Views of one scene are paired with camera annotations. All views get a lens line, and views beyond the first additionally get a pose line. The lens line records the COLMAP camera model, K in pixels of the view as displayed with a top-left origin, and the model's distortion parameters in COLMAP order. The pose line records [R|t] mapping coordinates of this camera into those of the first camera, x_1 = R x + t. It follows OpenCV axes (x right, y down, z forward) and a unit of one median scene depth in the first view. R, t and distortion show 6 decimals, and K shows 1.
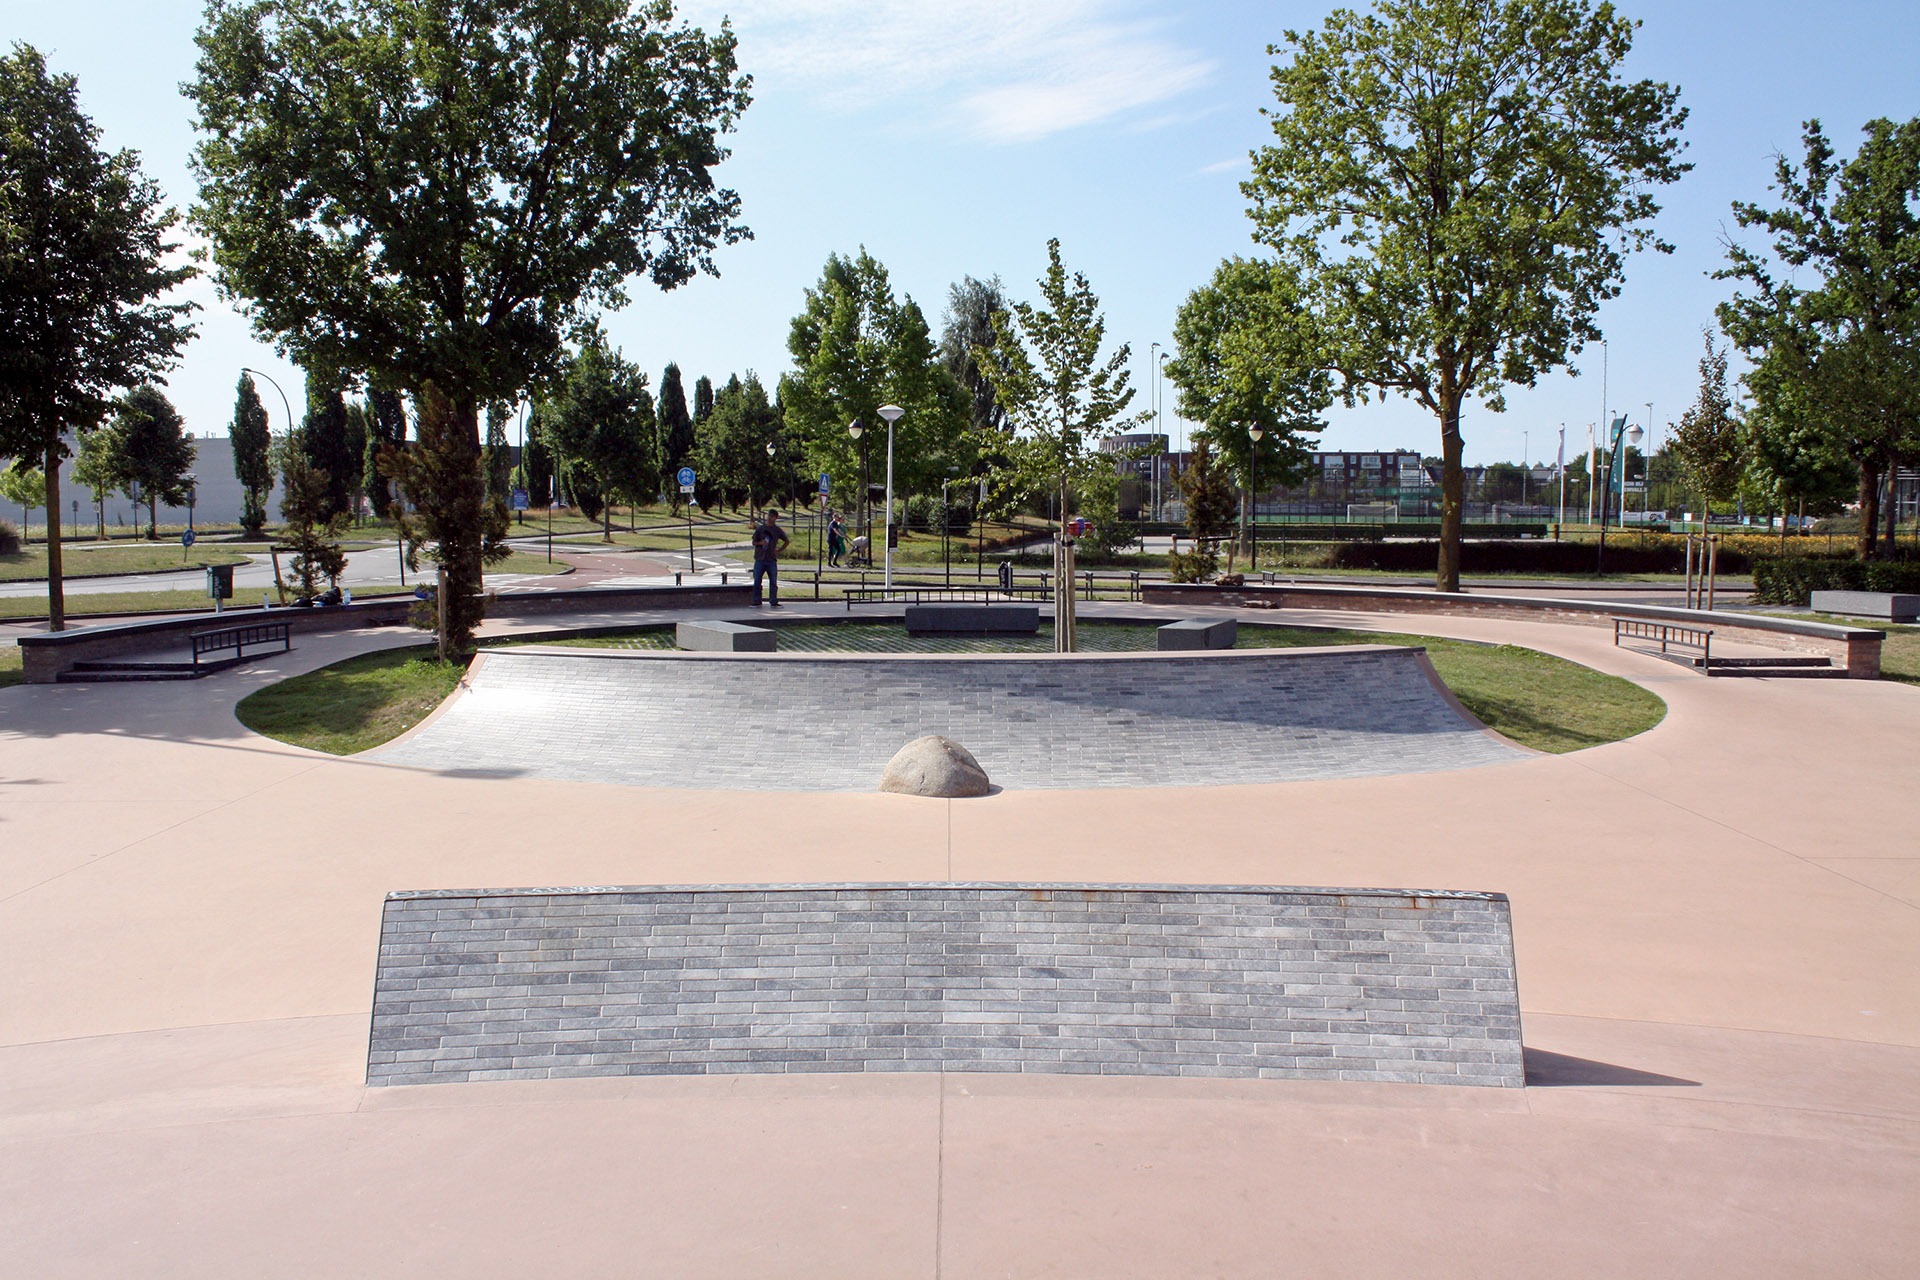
lens RADIAL K [[1654.5, 0, 975.6], [0, 1654.5, 632.5], [0, 0, 1]] dist [-0.065497, 0.049650]
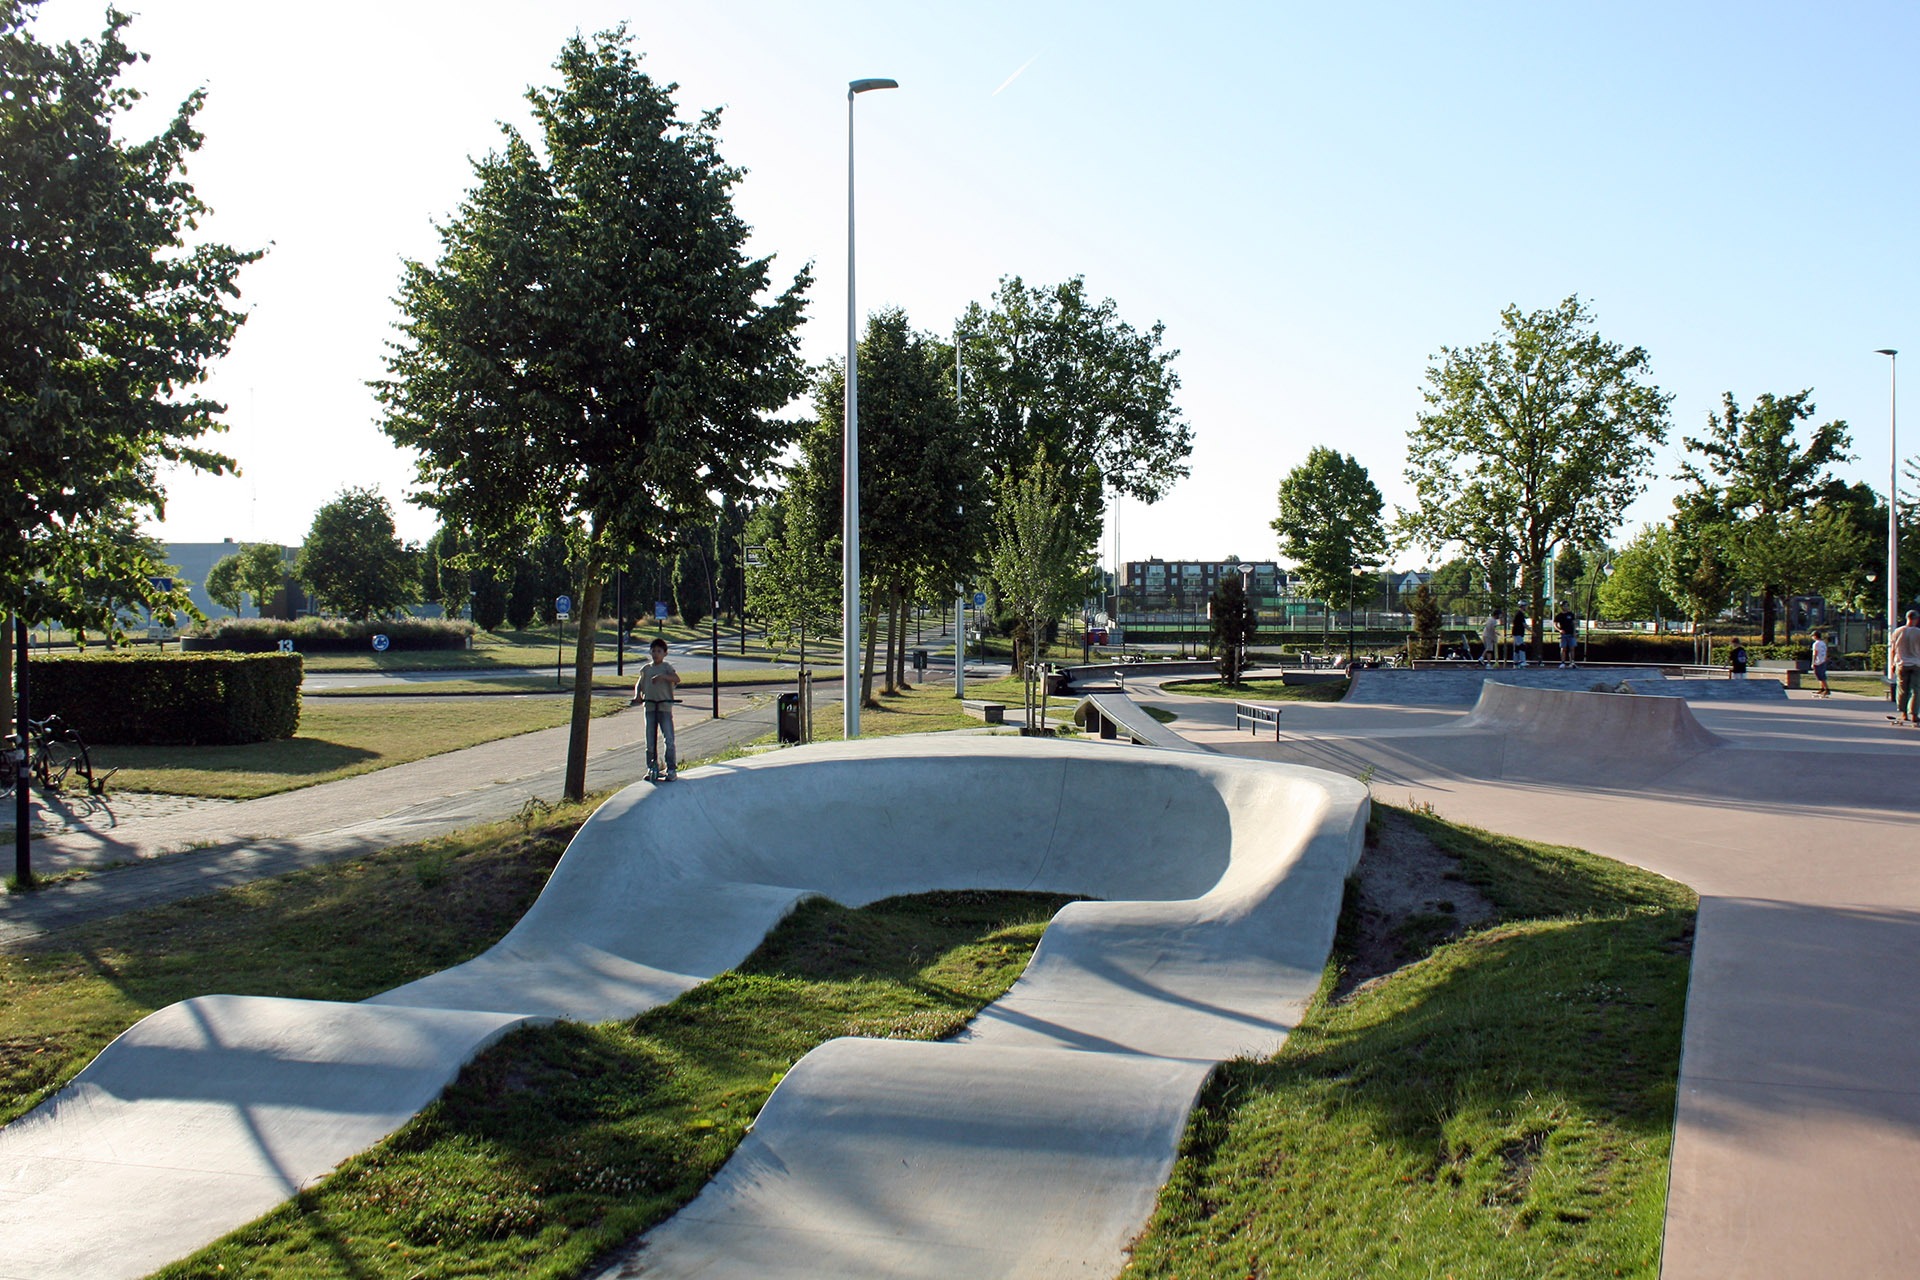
lens RADIAL K [[1654.5, 0, 953.9], [0, 1654.5, 628.8], [0, 0, 1]] dist [-0.065497, 0.049650]
pose [[0.997268, -0.004885, 0.073713, -0.427287], [0.009922, 0.997627, -0.068125, 0.043528], [-0.073206, 0.068670, 0.994950, -0.634924]]
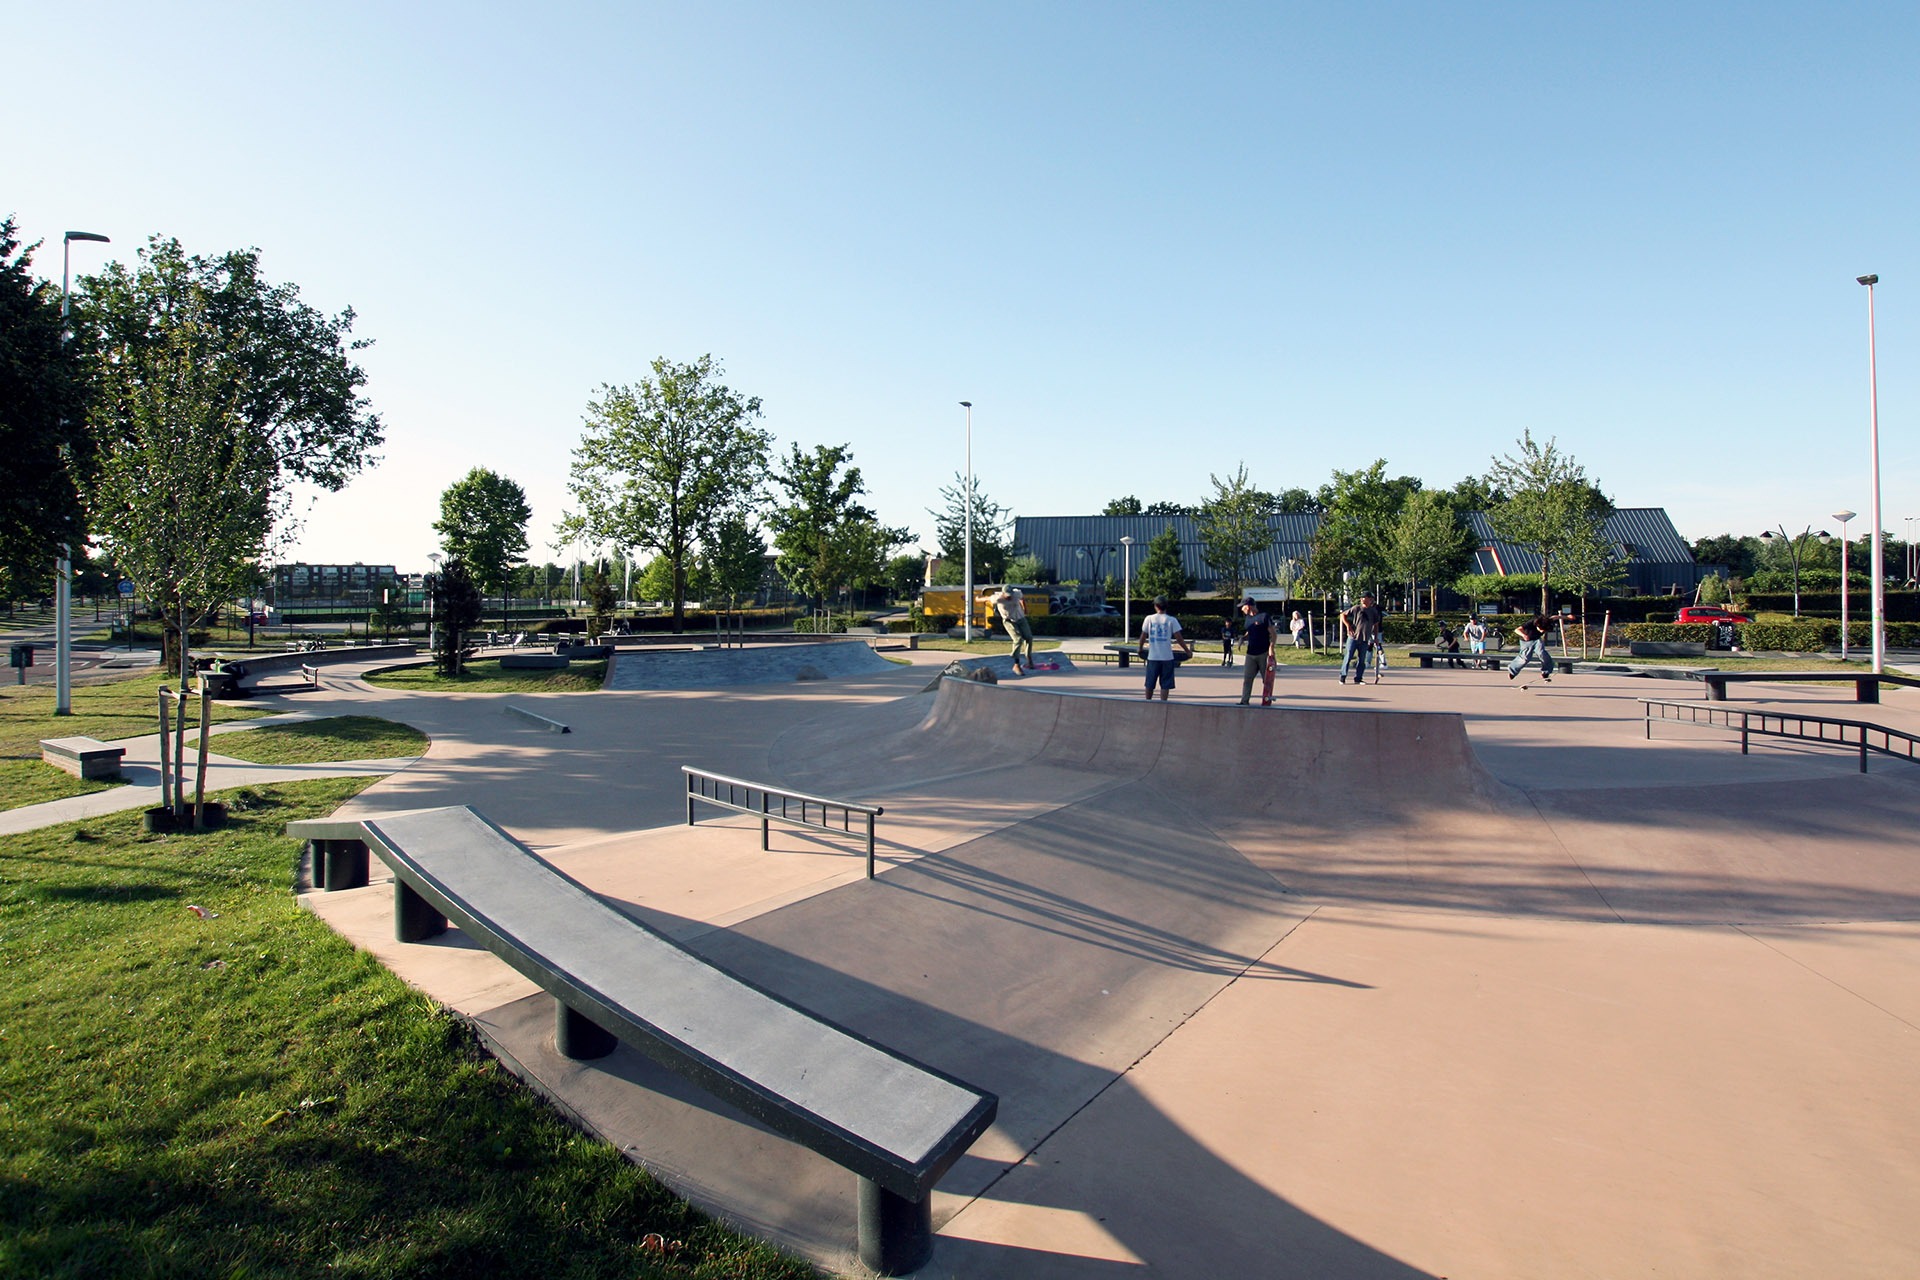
lens RADIAL K [[955.5, 0, 959.2], [0, 955.5, 570.2], [0, 0, 1]] dist [-0.022568, -0.000739]
pose [[0.693466, 0.005582, 0.720467, -0.367510], [0.070051, 0.994710, -0.075133, 0.009436], [-0.717076, 0.102572, 0.689407, -0.174515]]
